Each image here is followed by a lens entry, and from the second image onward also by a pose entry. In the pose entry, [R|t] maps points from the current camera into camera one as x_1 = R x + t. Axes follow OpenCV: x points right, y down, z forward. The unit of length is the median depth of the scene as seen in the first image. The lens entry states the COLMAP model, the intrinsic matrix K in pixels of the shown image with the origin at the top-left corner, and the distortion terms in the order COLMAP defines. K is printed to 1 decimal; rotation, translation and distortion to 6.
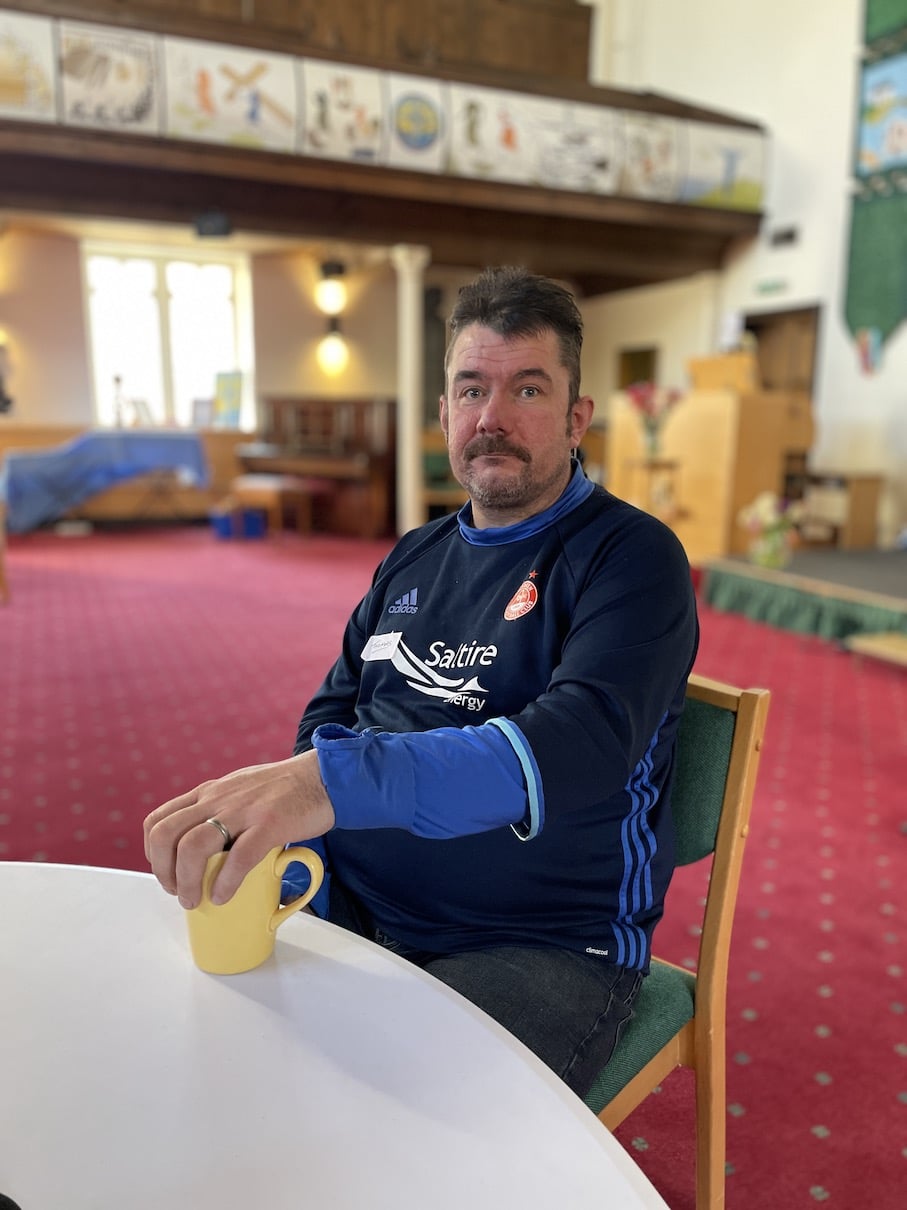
lens RADIAL K [[938.7, 0, 454.1], [0, 938.7, 603.2], [0, 0, 1]] dist [0.030968, -0.000509]
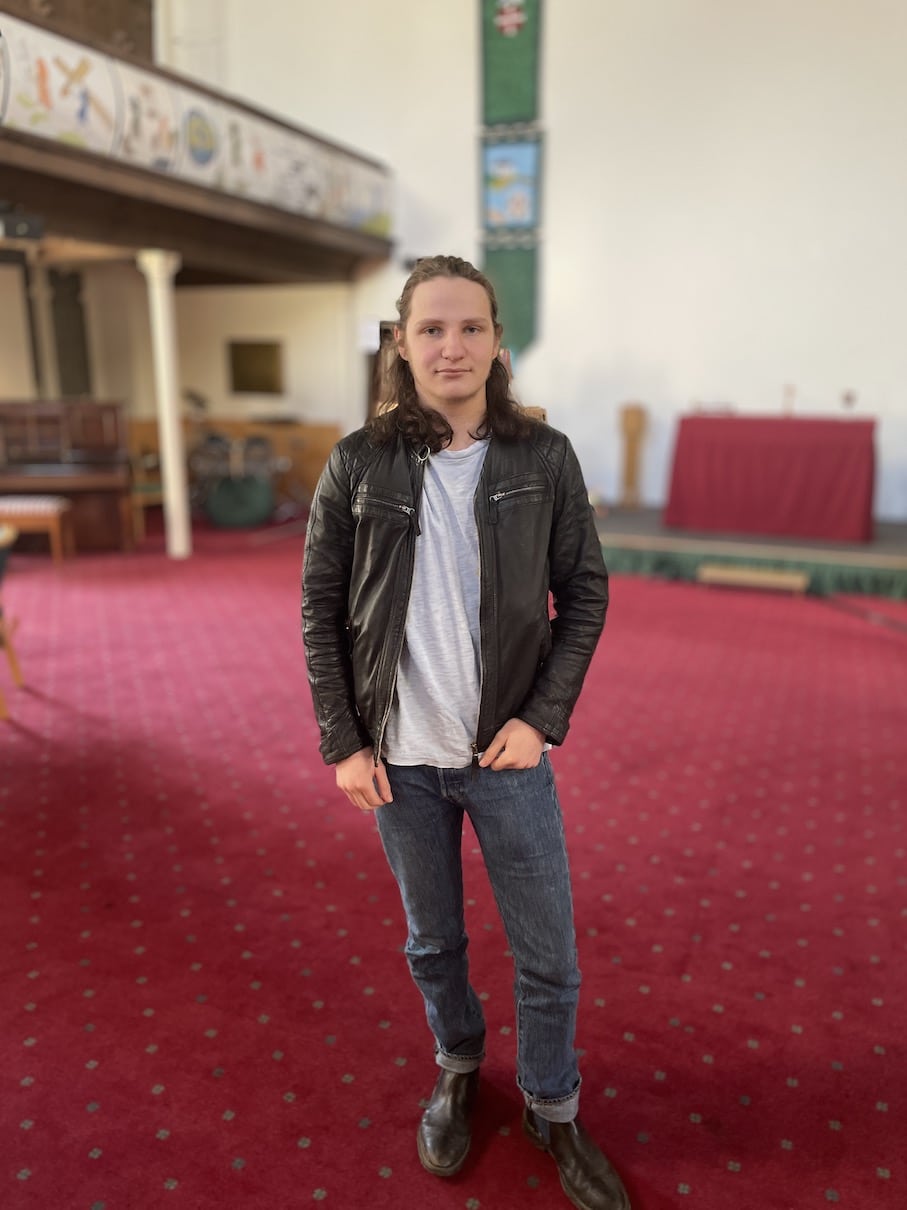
lens RADIAL K [[938.7, 0, 451.5], [0, 938.7, 602.5], [0, 0, 1]] dist [0.030968, -0.000509]
pose [[0.736589, -0.170846, 0.654406, -0.605369], [0.138079, 0.985178, 0.101780, -0.082171], [-0.662095, 0.015390, 0.749262, 0.062584]]
